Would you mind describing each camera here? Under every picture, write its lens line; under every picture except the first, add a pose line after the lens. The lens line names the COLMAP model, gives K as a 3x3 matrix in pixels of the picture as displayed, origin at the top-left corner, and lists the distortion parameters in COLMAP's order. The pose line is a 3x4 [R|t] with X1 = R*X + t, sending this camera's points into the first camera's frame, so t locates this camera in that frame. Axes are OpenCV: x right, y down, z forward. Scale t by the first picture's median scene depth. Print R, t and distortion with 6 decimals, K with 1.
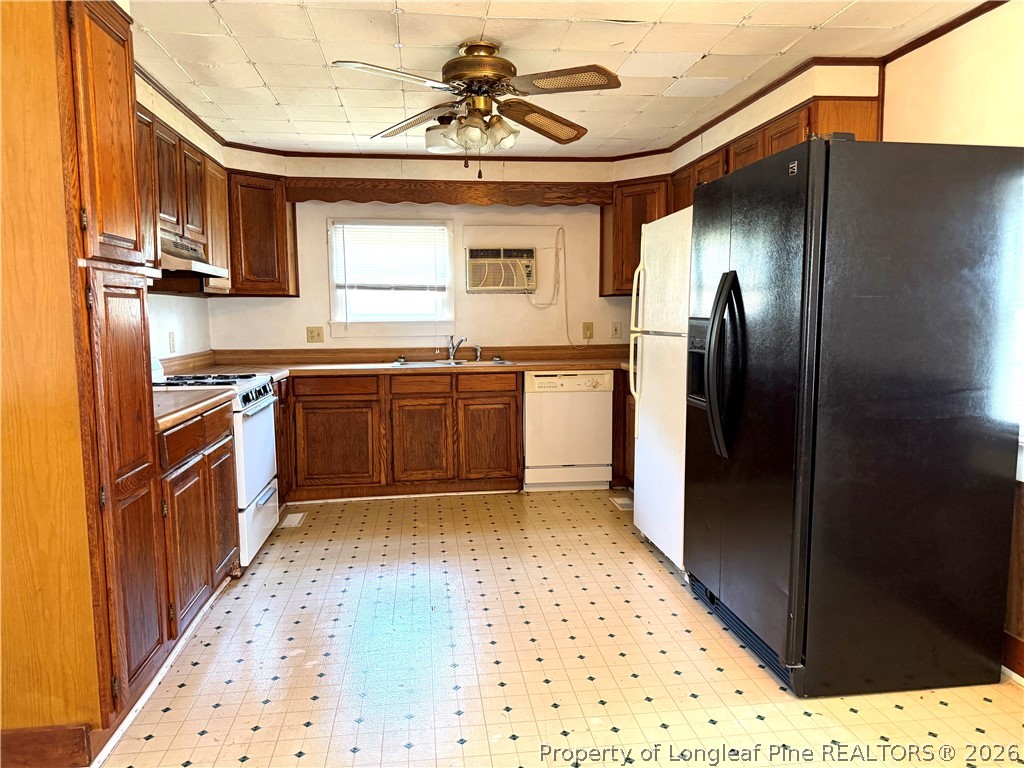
lens RADIAL K [[714.2, 0, 516.1], [0, 714.2, 386.7], [0, 0, 1]] dist [0.041565, -0.014847]
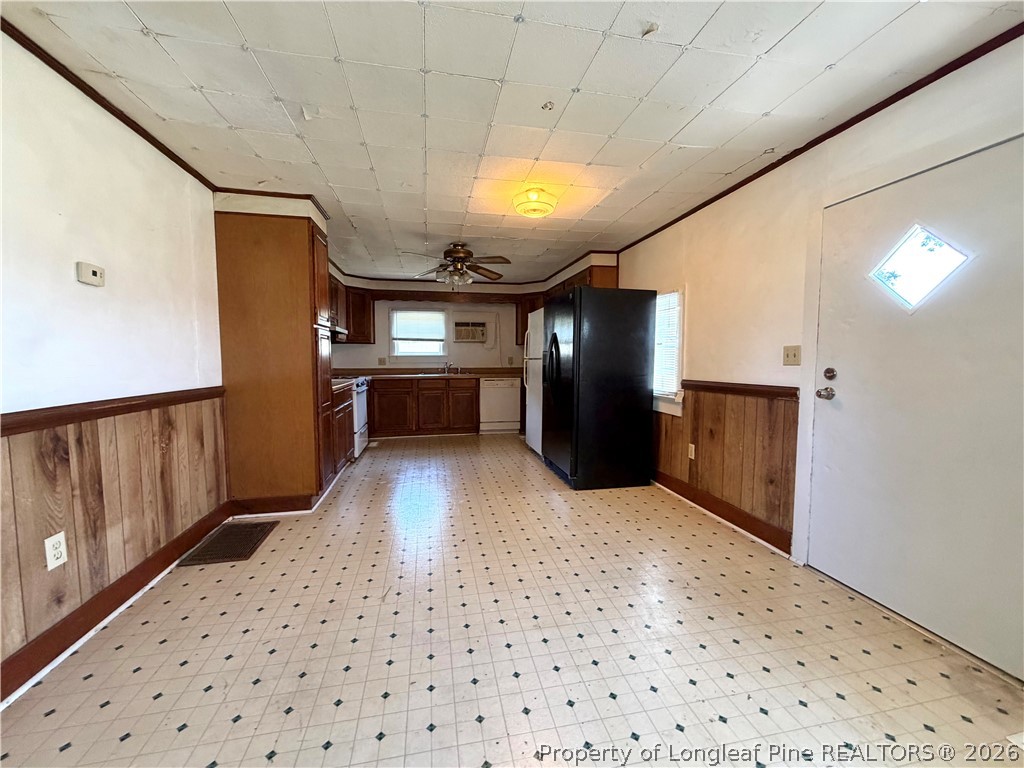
lens RADIAL K [[410.3, 0, 507.0], [0, 410.3, 383.4], [0, 0, 1]] dist [-0.000850, -0.000787]
pose [[0.998435, 0.005117, 0.055695, 0.030835], [-0.002634, 0.999003, -0.044576, 0.062127], [-0.055867, 0.044359, 0.997452, -0.322395]]
